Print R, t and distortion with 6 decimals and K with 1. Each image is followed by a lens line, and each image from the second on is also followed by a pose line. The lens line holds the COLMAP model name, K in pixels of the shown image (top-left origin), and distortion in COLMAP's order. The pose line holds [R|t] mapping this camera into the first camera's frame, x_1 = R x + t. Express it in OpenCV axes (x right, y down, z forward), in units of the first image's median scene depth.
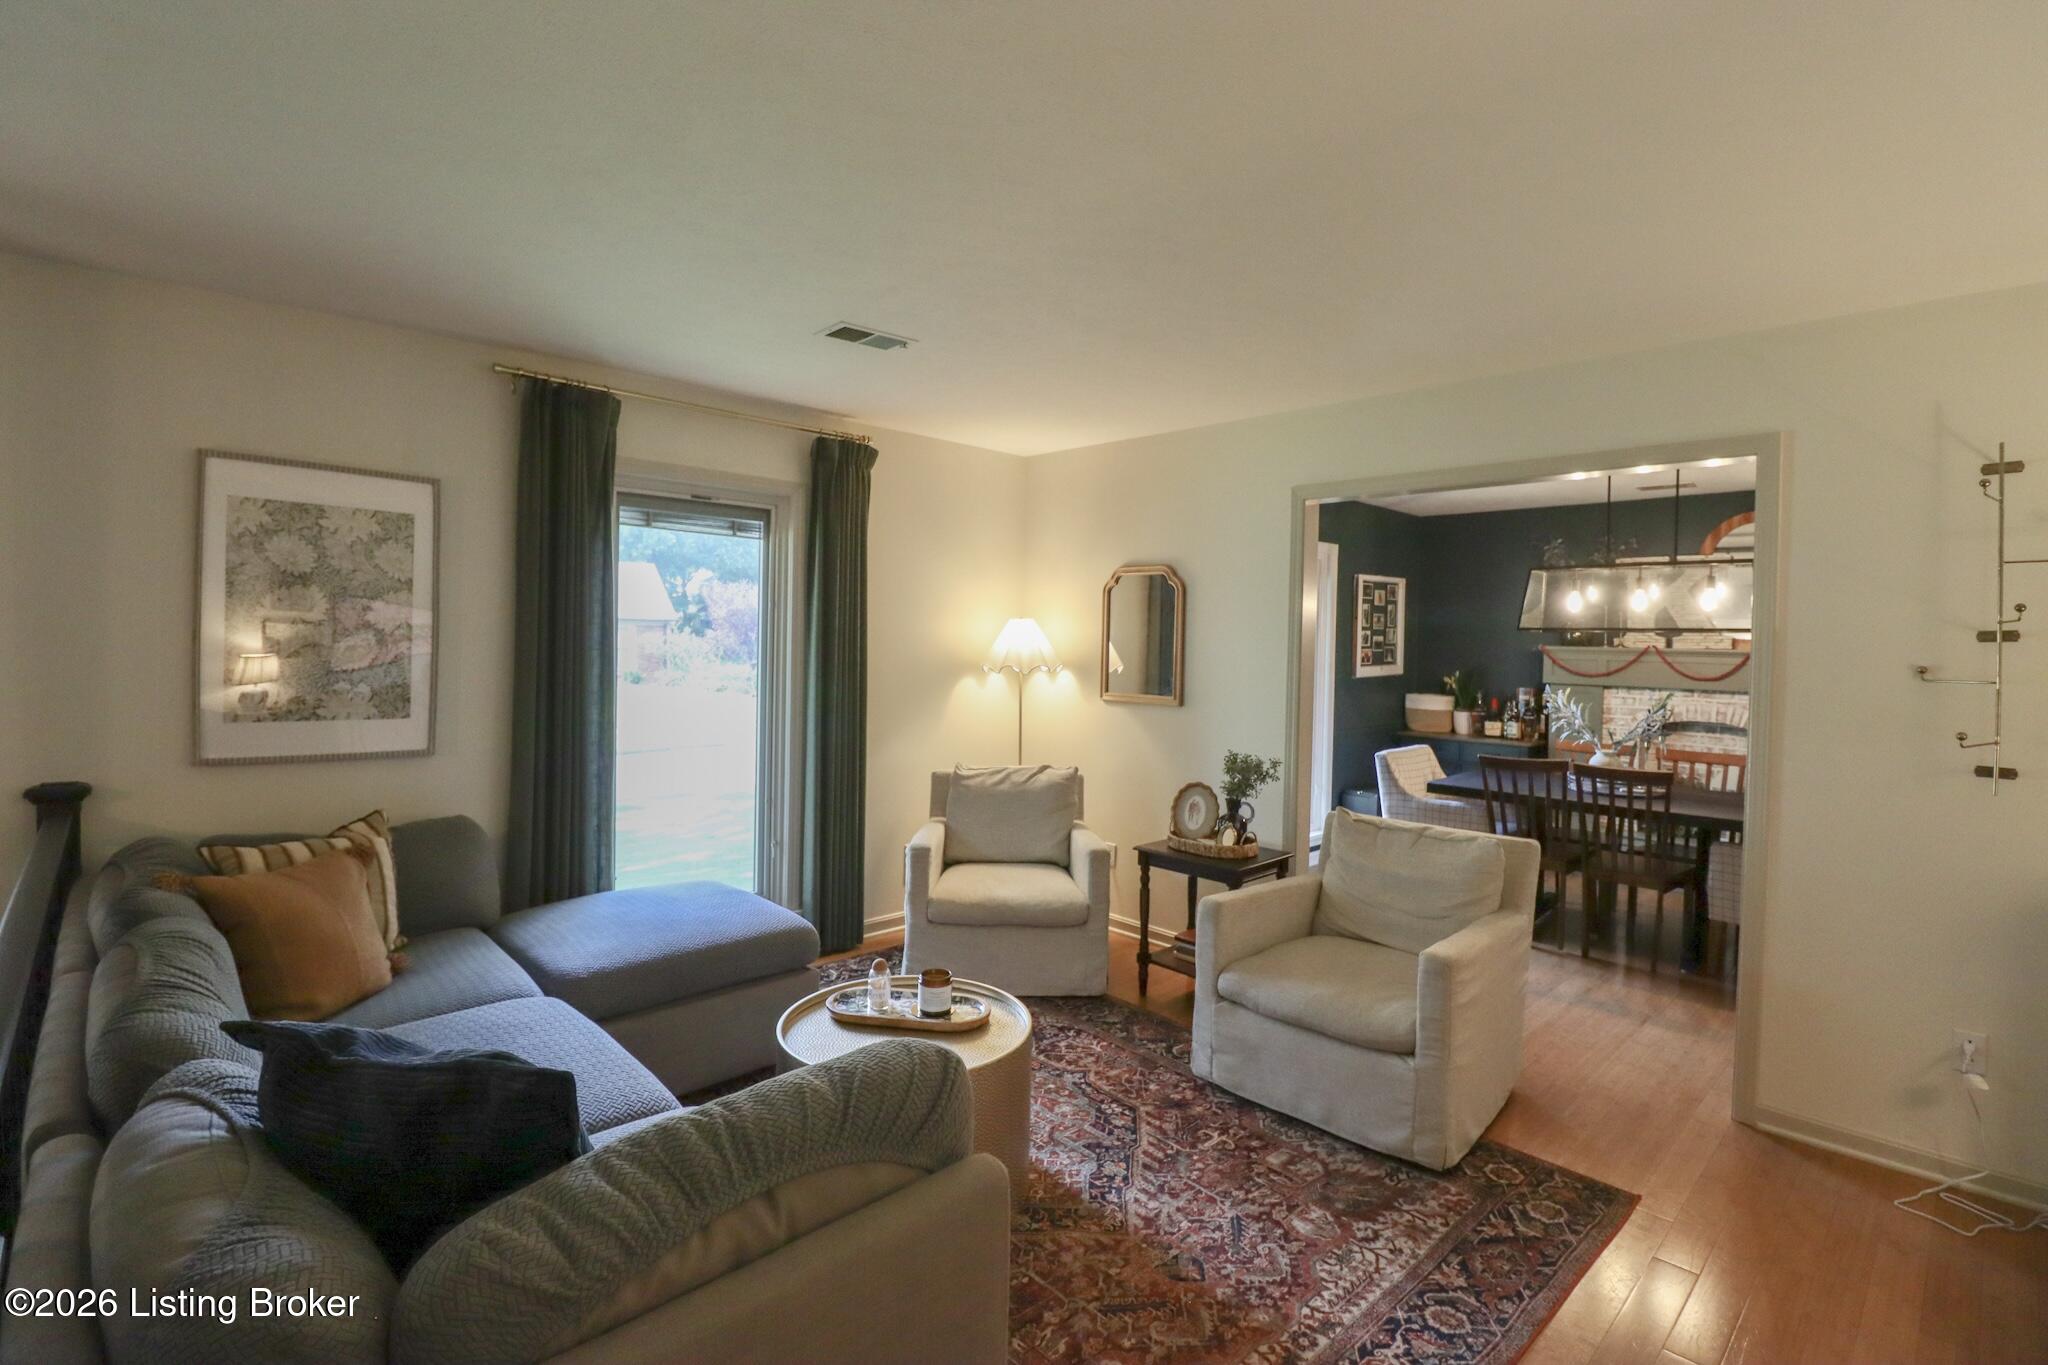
lens RADIAL K [[946.5, 0, 1024.1], [0, 946.5, 657.0], [0, 0, 1]] dist [-0.001274, -0.008025]
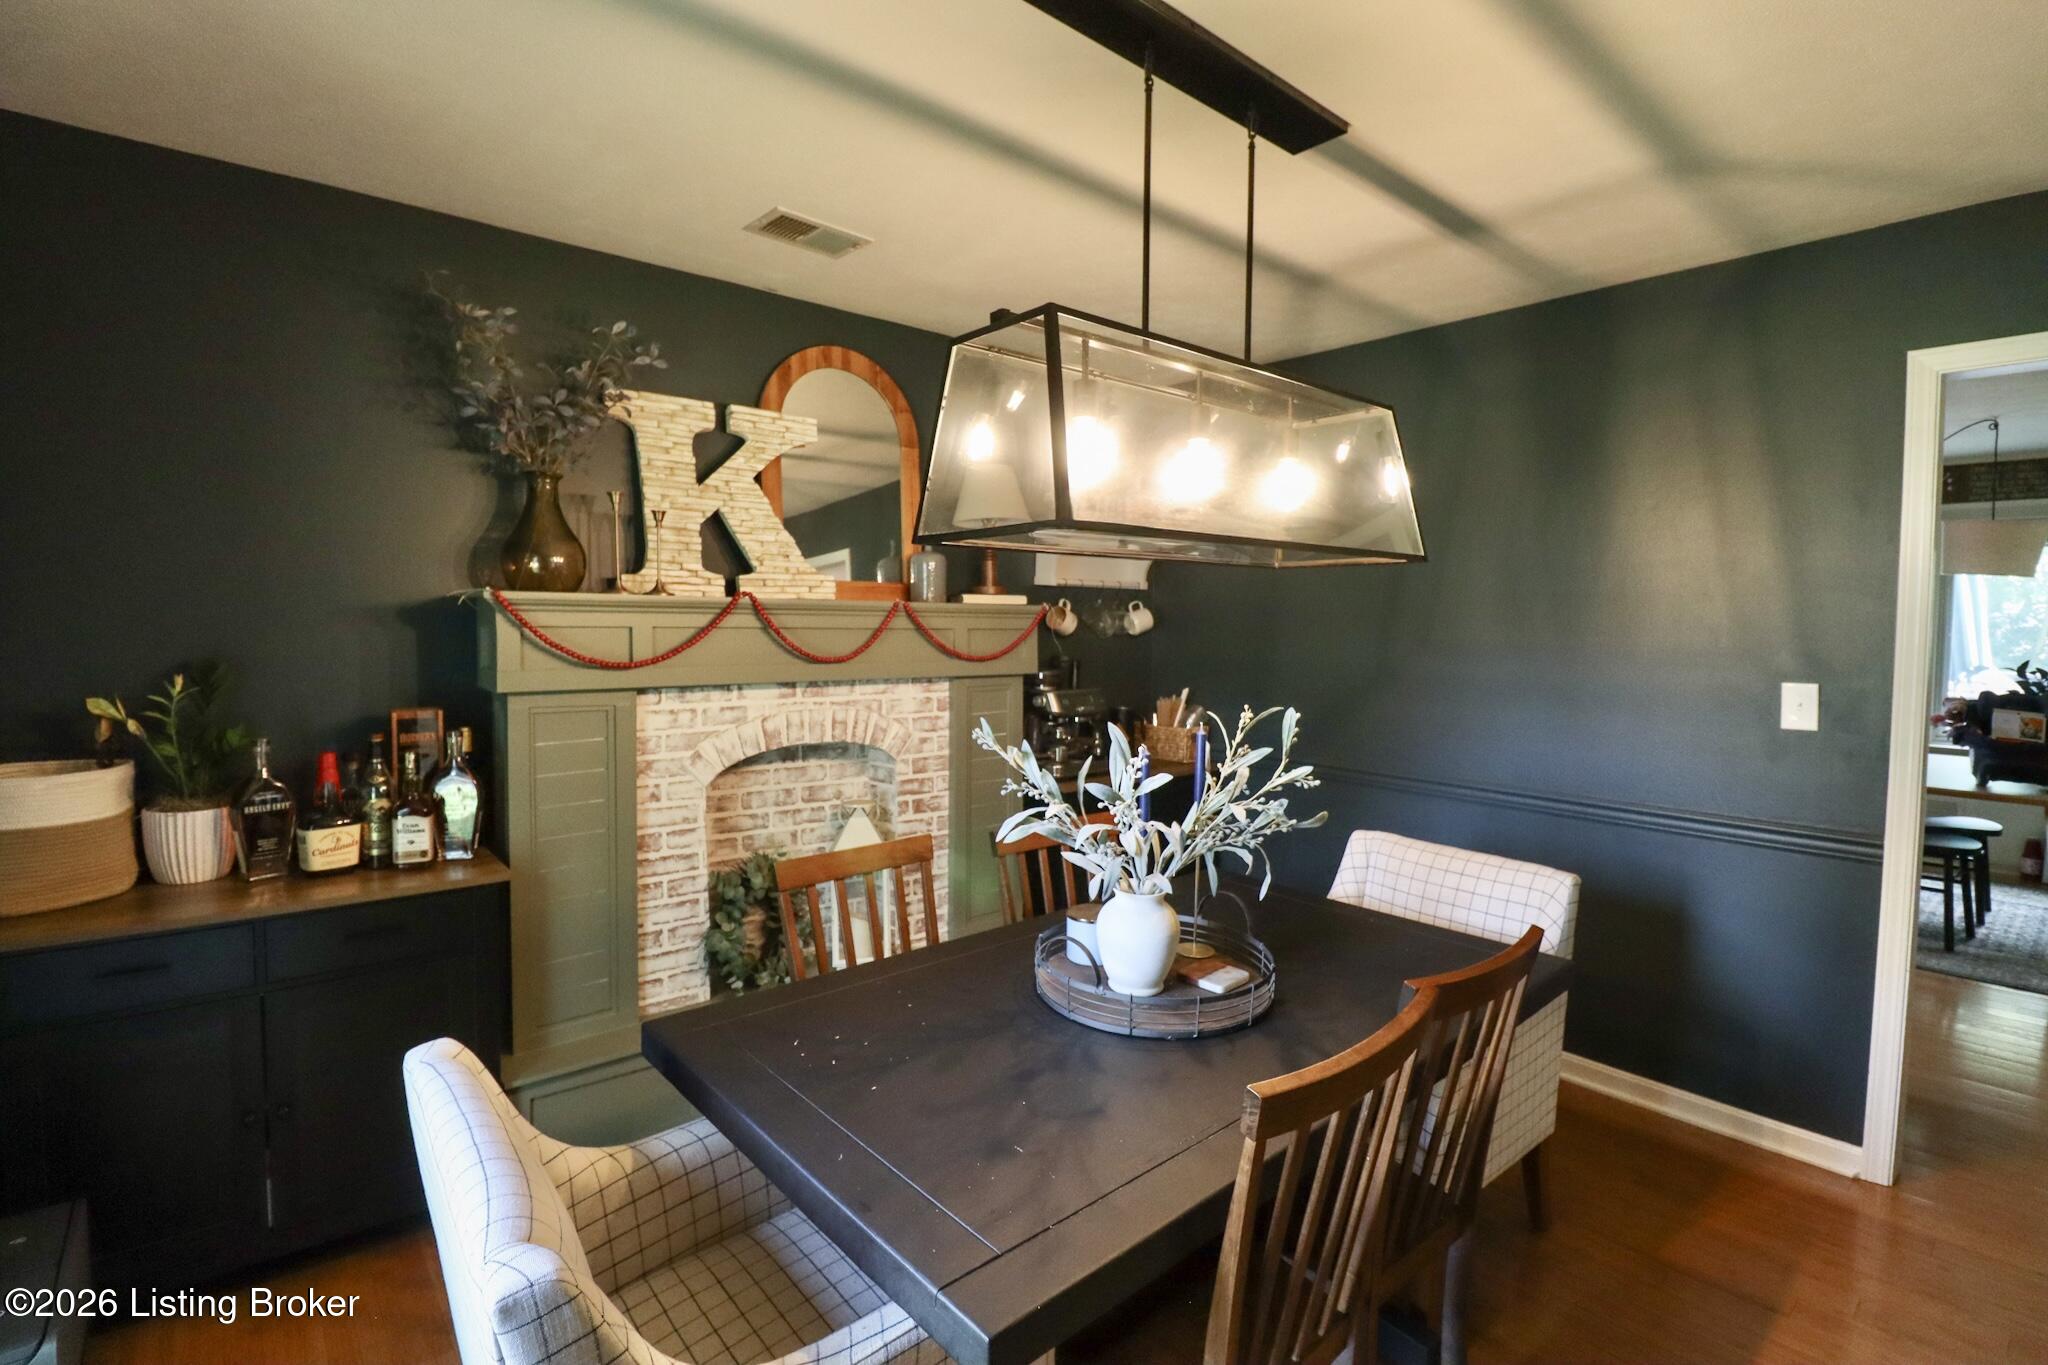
lens RADIAL K [[946.5, 0, 1024.1], [0, 946.5, 657.0], [0, 0, 1]] dist [-0.001274, -0.008025]
pose [[0.052280, -0.059795, 0.996841, 0.211472], [0.007660, 0.998200, 0.059475, -0.006613], [-0.998603, 0.004526, 0.052644, 0.820350]]
